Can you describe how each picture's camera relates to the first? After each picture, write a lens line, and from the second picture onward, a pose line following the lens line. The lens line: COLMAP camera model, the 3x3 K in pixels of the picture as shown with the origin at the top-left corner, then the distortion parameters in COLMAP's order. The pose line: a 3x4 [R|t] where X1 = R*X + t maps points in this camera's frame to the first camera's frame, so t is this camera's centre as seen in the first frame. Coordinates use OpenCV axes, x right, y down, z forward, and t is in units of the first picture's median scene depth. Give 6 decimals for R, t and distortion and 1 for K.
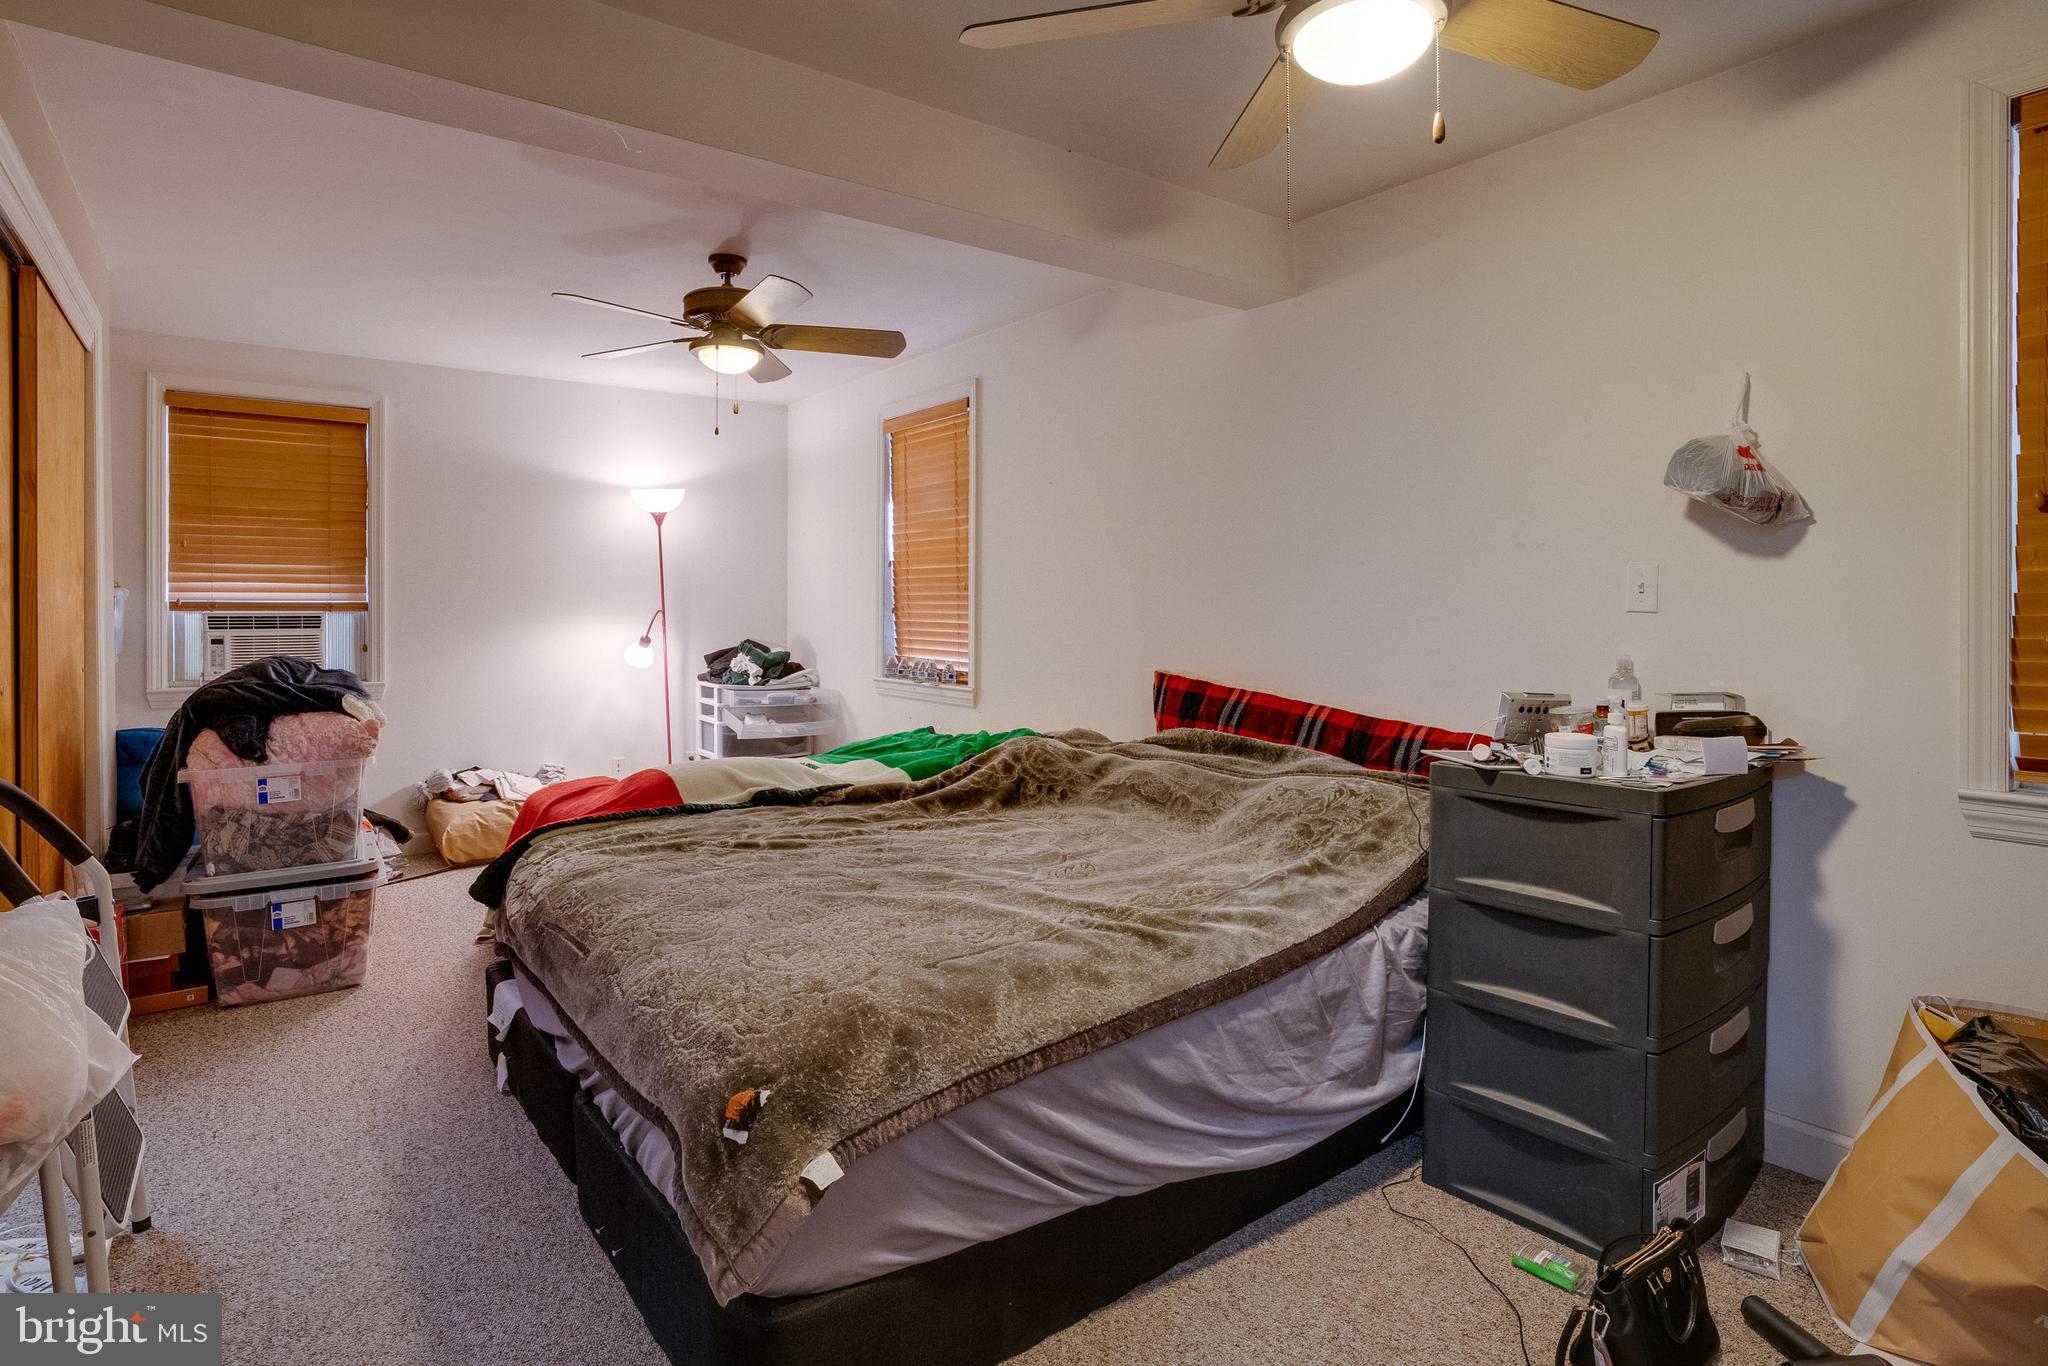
lens RADIAL K [[1067.6, 0, 975.9], [0, 1067.6, 627.4], [0, 0, 1]] dist [-0.050590, 0.021092]
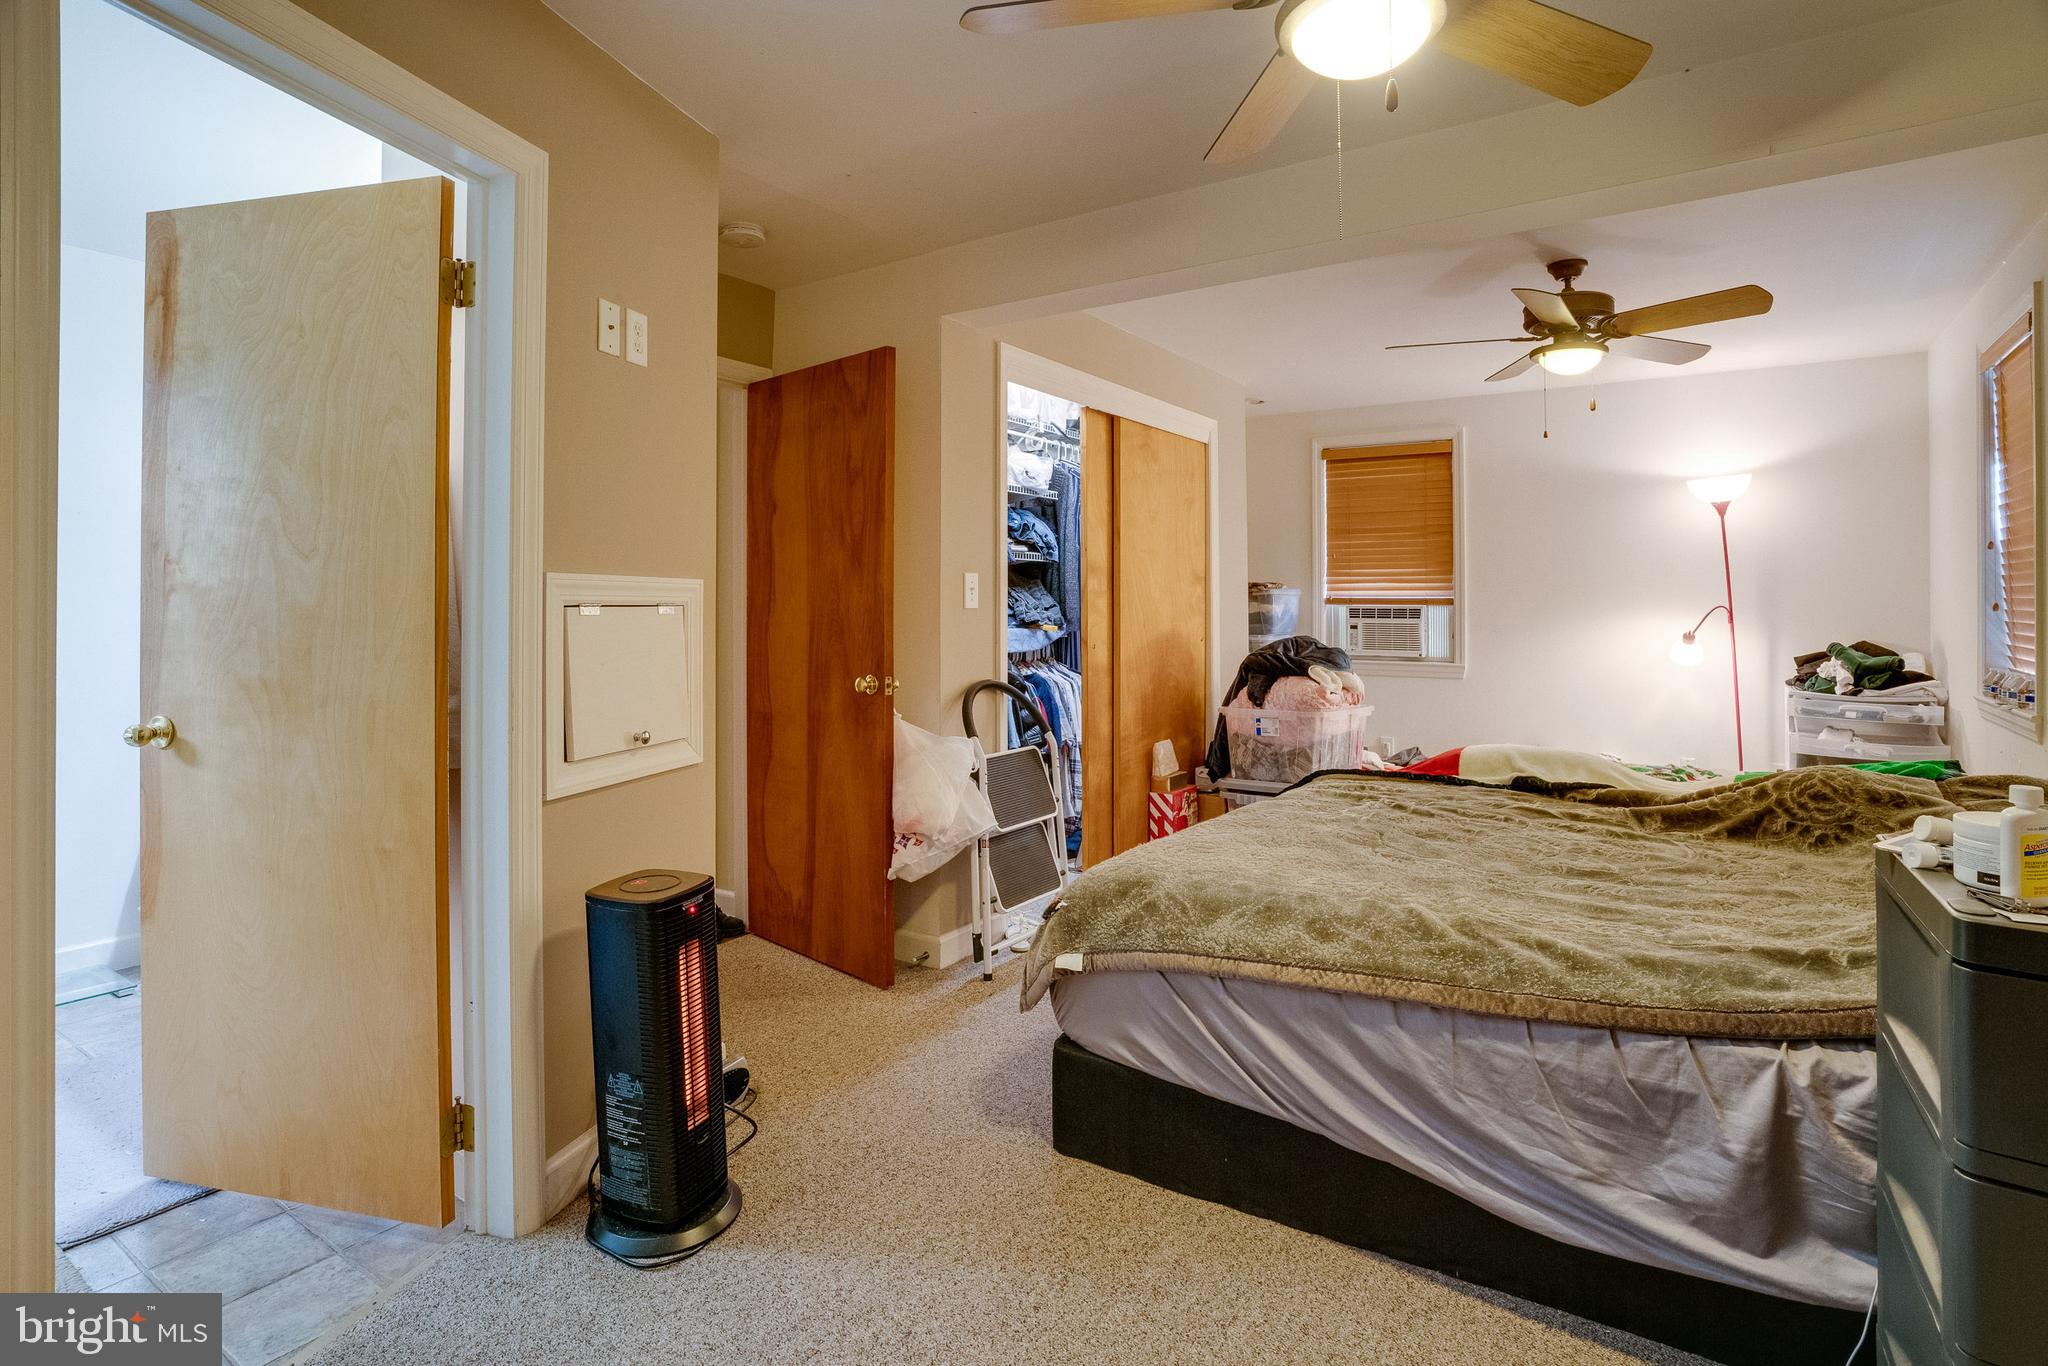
lens RADIAL K [[1067.6, 0, 1028.1], [0, 1067.6, 597.9], [0, 0, 1]] dist [-0.050590, 0.021092]
pose [[0.332692, -0.003201, -0.943030, 0.441852], [-0.019695, 0.999753, -0.010342, -0.001704], [0.942830, 0.022014, 0.332547, 0.136220]]
